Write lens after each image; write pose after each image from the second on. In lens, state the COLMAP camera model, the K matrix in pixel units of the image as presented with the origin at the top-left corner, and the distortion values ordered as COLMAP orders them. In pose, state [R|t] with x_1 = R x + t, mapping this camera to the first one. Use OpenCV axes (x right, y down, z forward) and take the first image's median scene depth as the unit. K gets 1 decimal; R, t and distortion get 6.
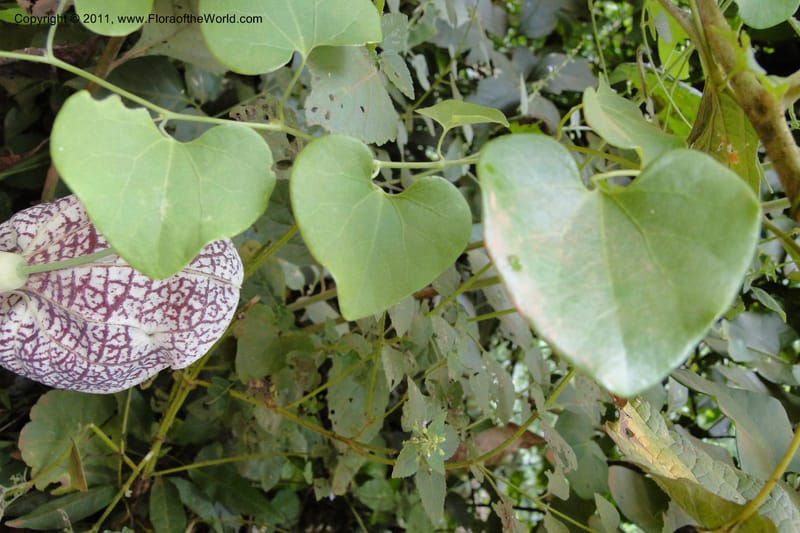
lens RADIAL K [[646.5, 0, 400.0], [0, 646.5, 266.5], [0, 0, 1]] dist [-0.005205, -0.011791]
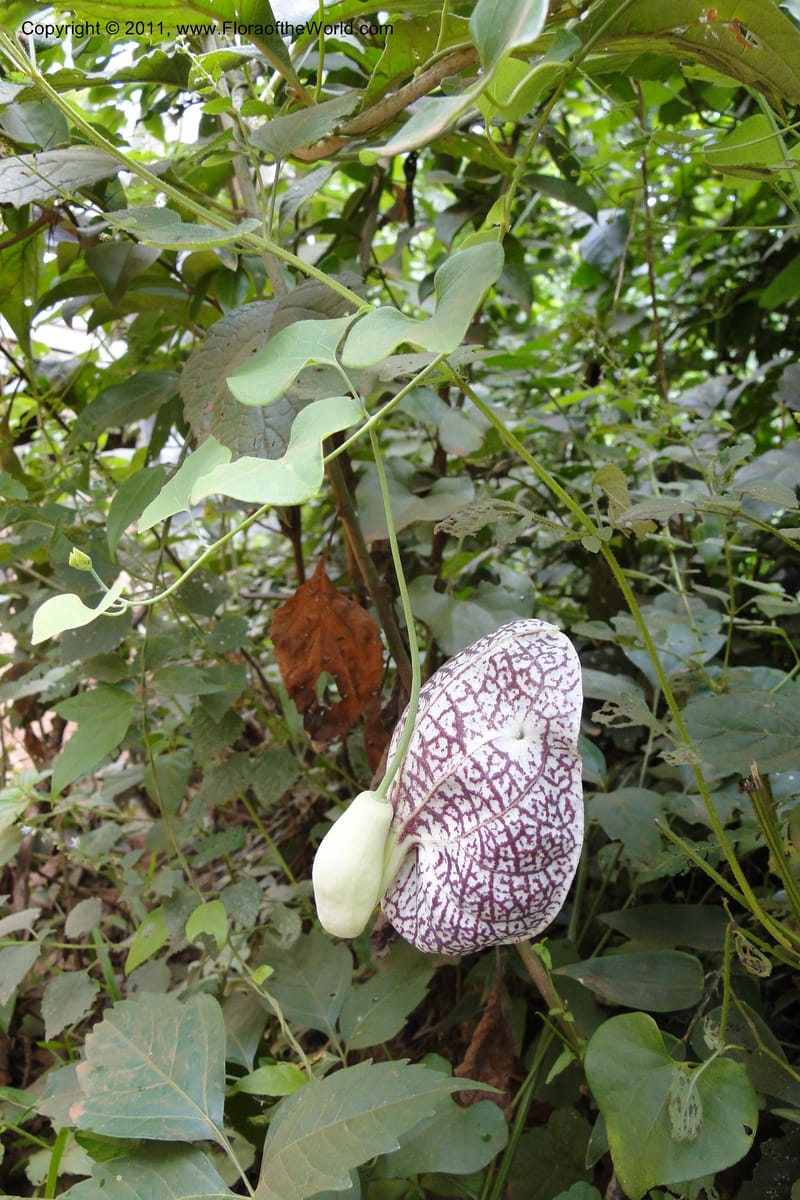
lens RADIAL K [[969.8, 0, 400.0], [0, 969.8, 600.0], [0, 0, 1]] dist [-0.005205, -0.011791]
pose [[0.493391, -0.857190, -0.147620, -0.145437], [0.549255, 0.438638, -0.711278, 0.798140], [0.674451, 0.269857, 0.687235, 0.048993]]
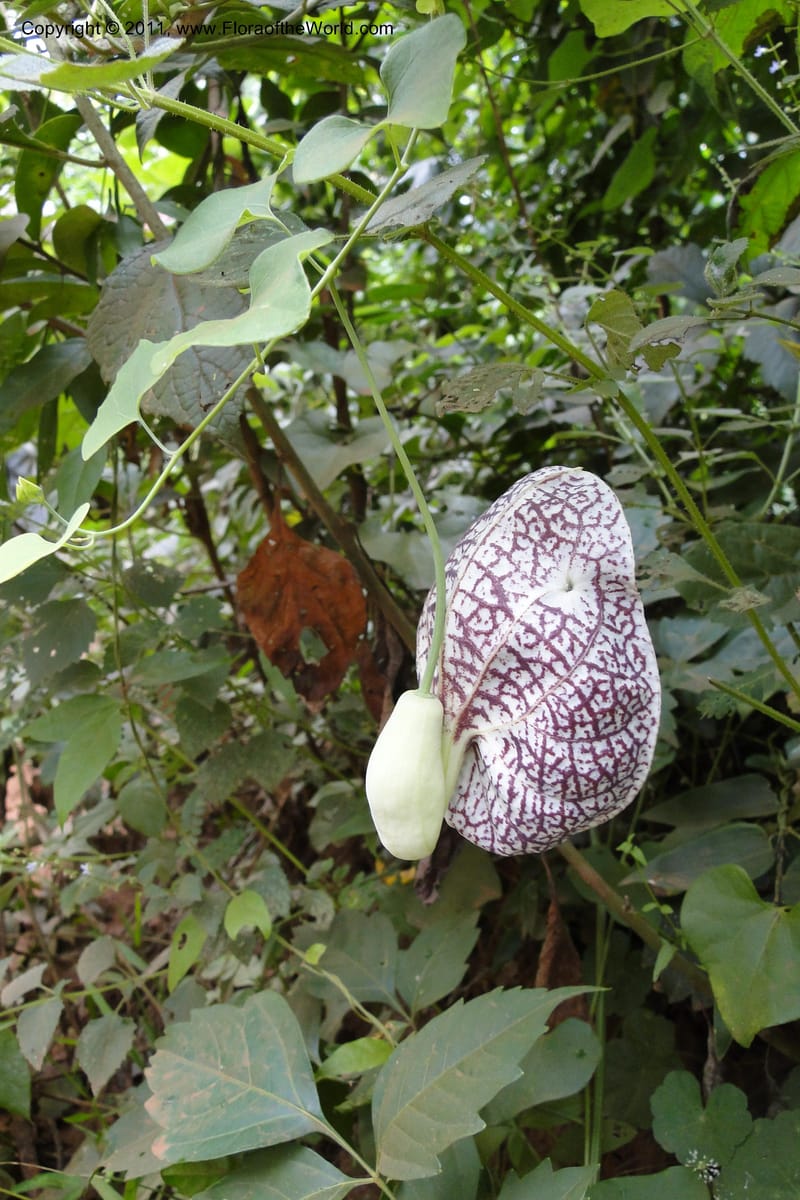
lens RADIAL K [[969.8, 0, 400.0], [0, 969.8, 600.0], [0, 0, 1]] dist [-0.005205, -0.011791]
pose [[0.316737, -0.939586, -0.129831, -0.325485], [0.672790, 0.319035, -0.667510, 0.691865], [0.668604, 0.124076, 0.733194, 0.115646]]
